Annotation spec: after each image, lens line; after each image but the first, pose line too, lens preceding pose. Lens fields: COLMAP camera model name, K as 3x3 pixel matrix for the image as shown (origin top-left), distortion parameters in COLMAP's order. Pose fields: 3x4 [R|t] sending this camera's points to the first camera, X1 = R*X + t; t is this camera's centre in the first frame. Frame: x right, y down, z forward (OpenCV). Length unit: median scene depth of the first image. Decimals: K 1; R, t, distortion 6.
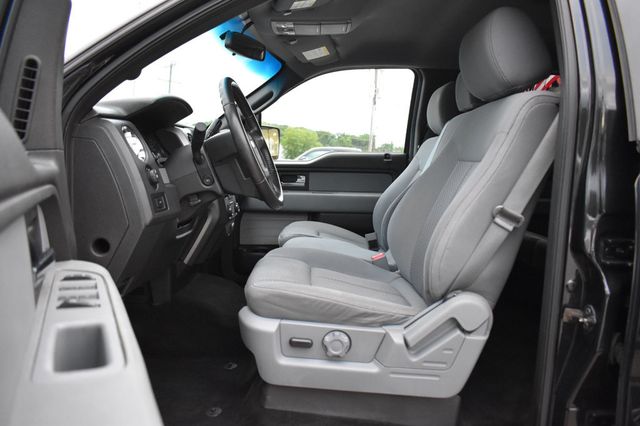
lens RADIAL K [[488.9, 0, 320.0], [0, 488.9, 213.0], [0, 0, 1]] dist [-0.099708, 0.013128]
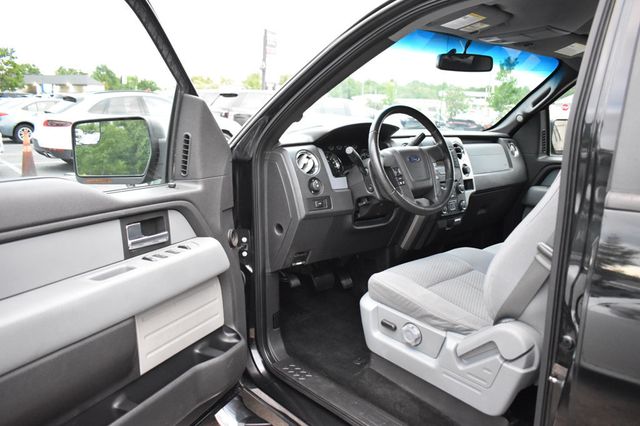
lens RADIAL K [[488.9, 0, 320.0], [0, 488.9, 213.0], [0, 0, 1]] dist [-0.099708, 0.013128]
pose [[0.650147, 0.109697, -0.751848, 0.762288], [-0.062047, 0.993883, 0.091357, -0.126323], [0.757271, -0.012746, 0.652977, 0.046089]]
